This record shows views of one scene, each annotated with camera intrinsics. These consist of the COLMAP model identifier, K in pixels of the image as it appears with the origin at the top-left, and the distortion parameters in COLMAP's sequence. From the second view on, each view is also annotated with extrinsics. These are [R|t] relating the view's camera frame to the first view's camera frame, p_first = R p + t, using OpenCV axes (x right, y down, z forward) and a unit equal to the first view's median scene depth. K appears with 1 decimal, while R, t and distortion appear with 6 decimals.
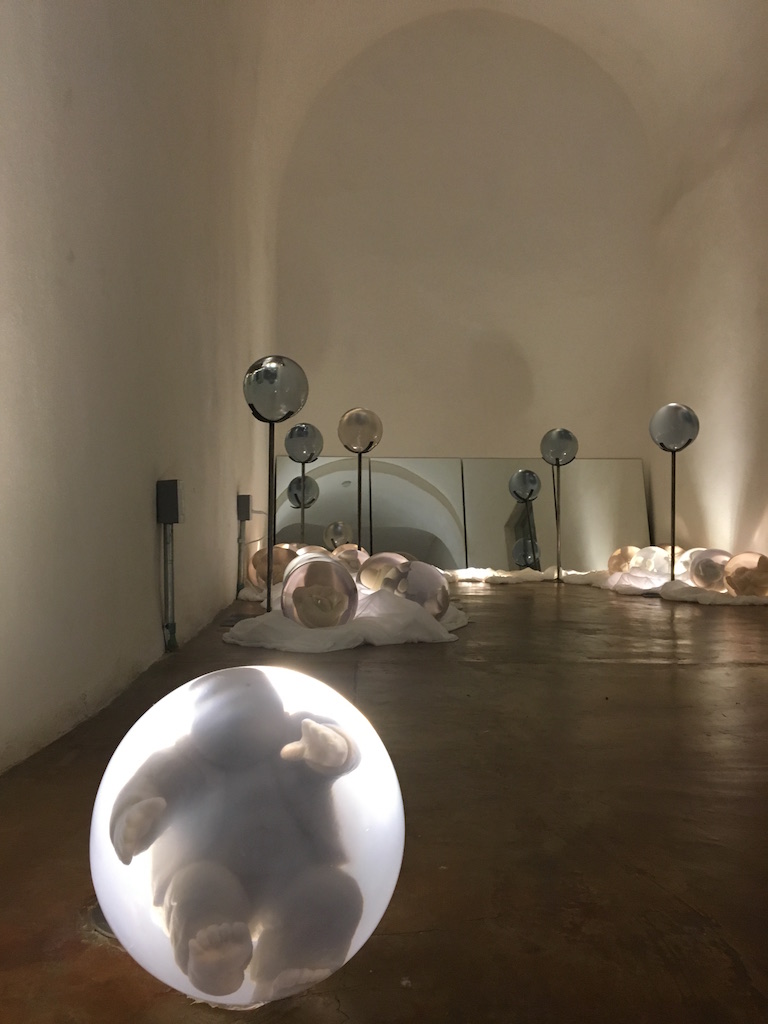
lens RADIAL K [[859.0, 0, 384.0], [0, 859.0, 512.0], [0, 0, 1]] dist [0.099405, -0.160693]
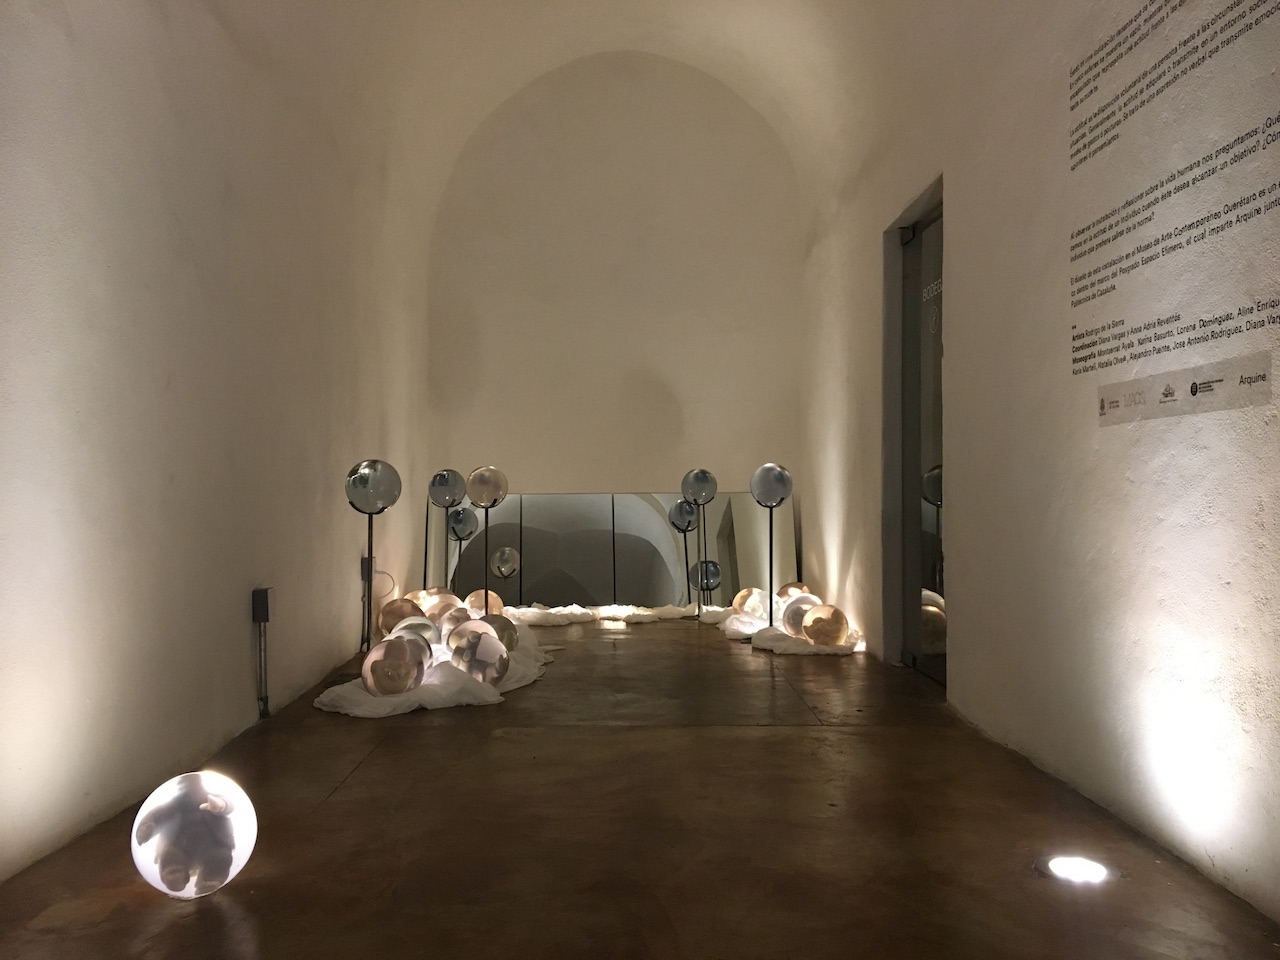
lens RADIAL K [[1073.8, 0, 640.0], [0, 1073.8, 480.0], [0, 0, 1]] dist [0.099405, -0.160693]
pose [[0.999771, -0.007316, -0.020135, 0.276128], [0.007397, 0.999965, 0.003982, -0.155722], [0.020105, -0.004130, 0.999789, -0.494971]]
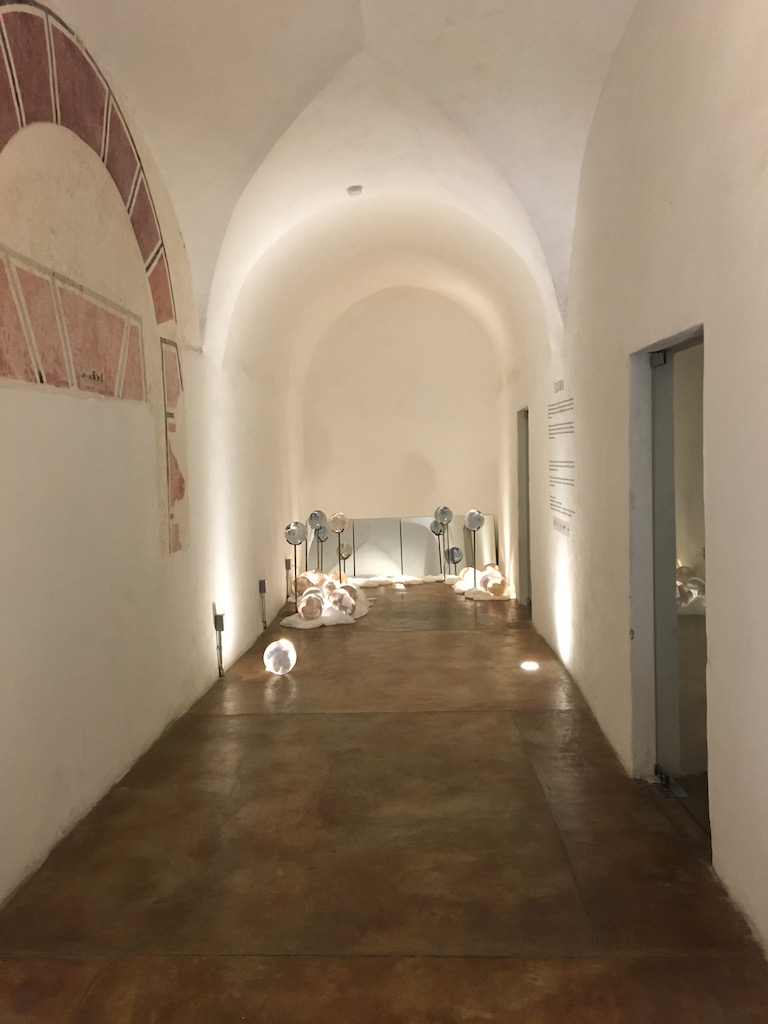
lens RADIAL K [[859.0, 0, 384.0], [0, 859.0, 512.0], [0, 0, 1]] dist [0.099405, -0.160693]
pose [[0.996872, -0.024759, -0.075061, 0.376798], [0.030213, 0.996917, 0.072415, -0.409034], [0.073036, -0.074456, 0.994546, -1.783675]]
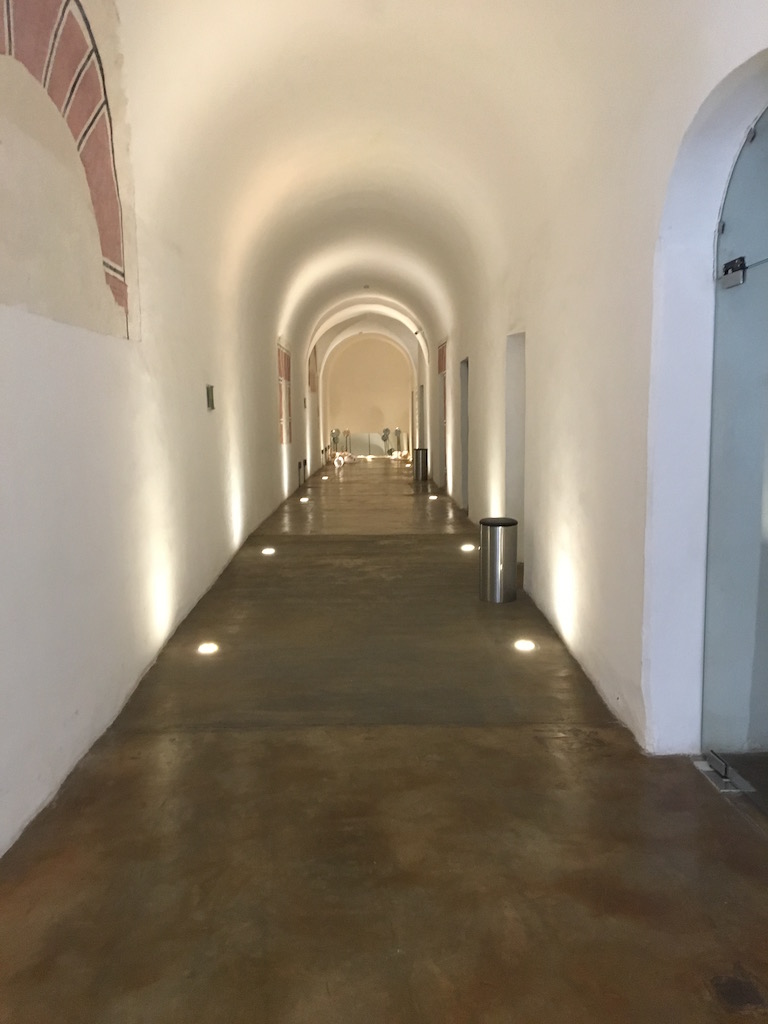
lens RADIAL K [[859.0, 0, 384.0], [0, 859.0, 512.0], [0, 0, 1]] dist [0.099405, -0.160693]
pose [[0.999852, 0.005815, -0.016189, 0.476179], [-0.003724, 0.991983, 0.126315, -0.426215], [0.016794, -0.126236, 0.991858, -7.100372]]
